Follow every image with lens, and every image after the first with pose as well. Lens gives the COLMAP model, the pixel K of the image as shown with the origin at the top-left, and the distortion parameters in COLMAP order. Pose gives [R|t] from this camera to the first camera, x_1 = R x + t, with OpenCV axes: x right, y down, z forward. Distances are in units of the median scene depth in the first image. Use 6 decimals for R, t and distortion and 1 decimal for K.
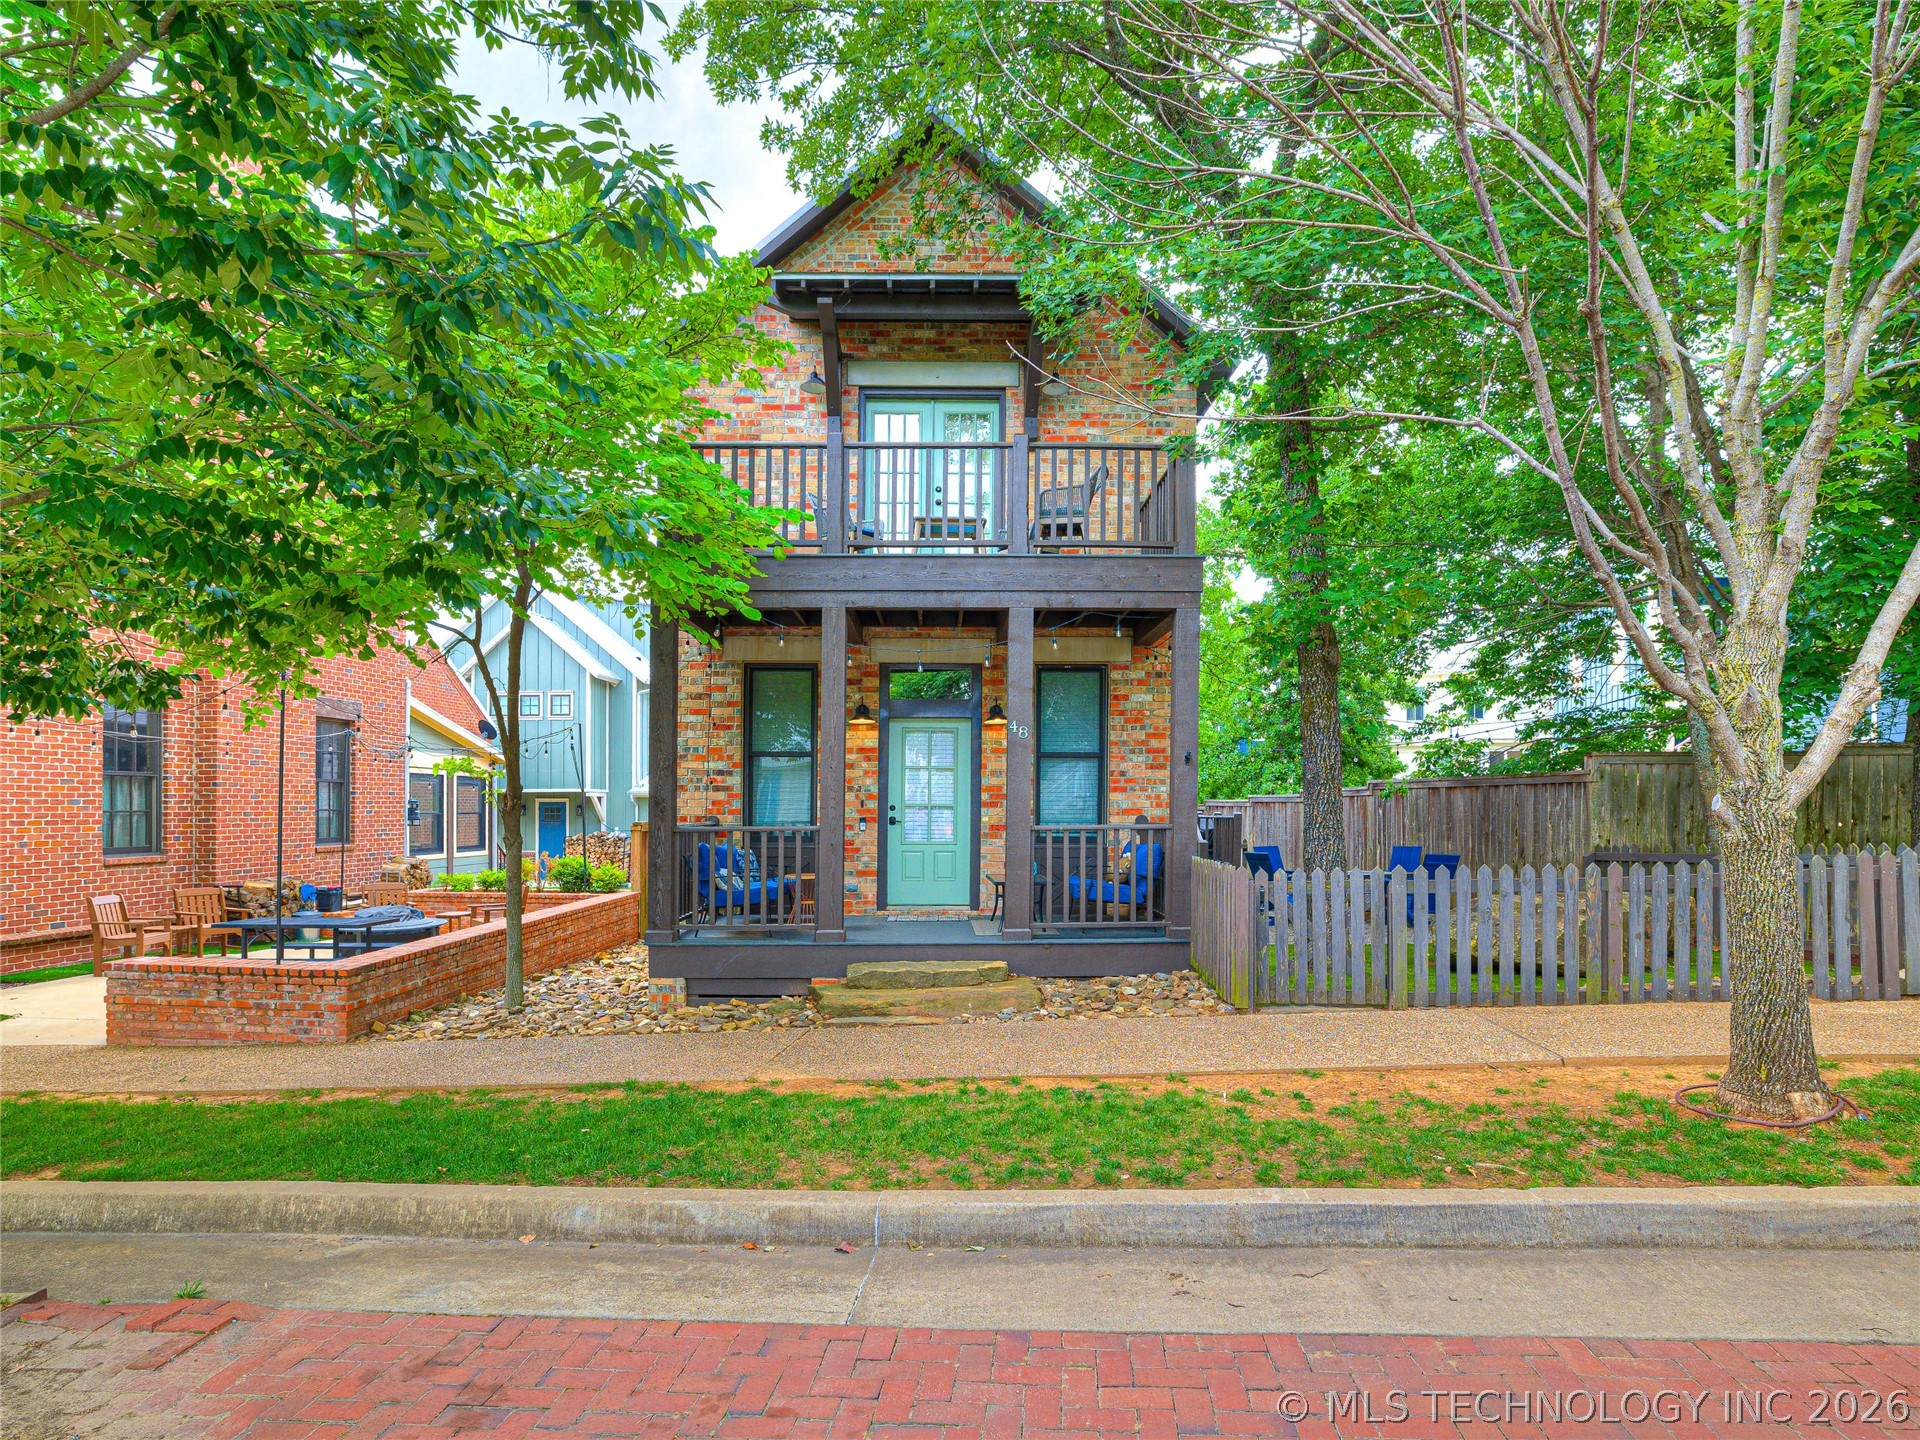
lens RADIAL K [[1123.4, 0, 1000.0], [0, 1123.4, 786.6], [0, 0, 1]] dist [-0.038119, 0.001651]
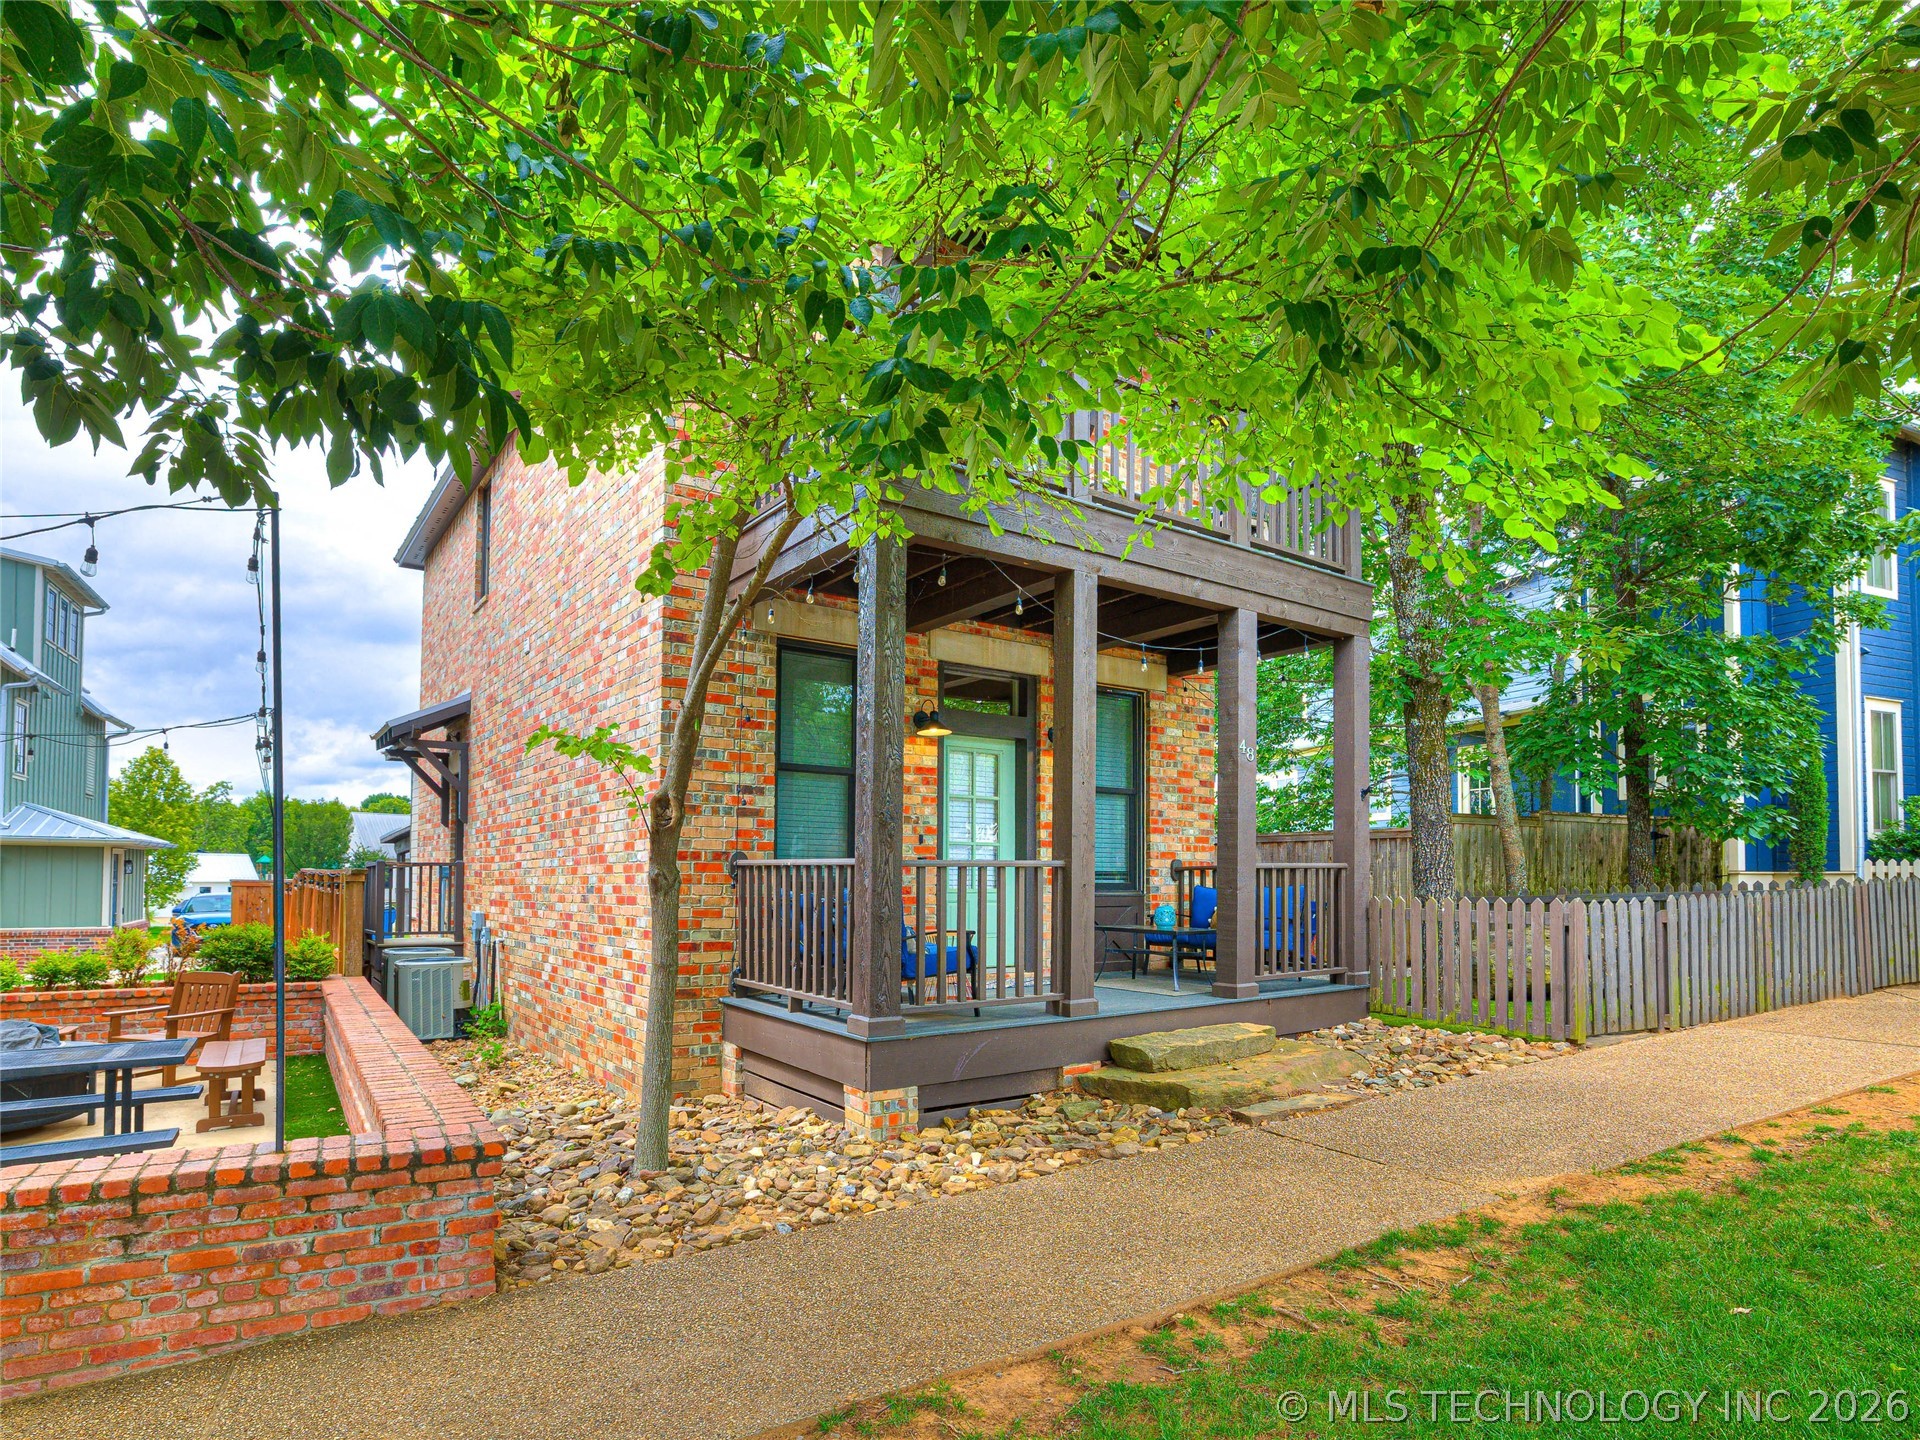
lens RADIAL K [[1089.4, 0, 1035.0], [0, 1089.4, 844.7], [0, 0, 1]] dist [-0.027206, 0.000175]
pose [[0.804352, 0.020535, 0.593798, -0.587762], [-0.012058, 0.999761, -0.018240, 0.036828], [-0.594031, 0.007511, 0.804407, 0.413621]]
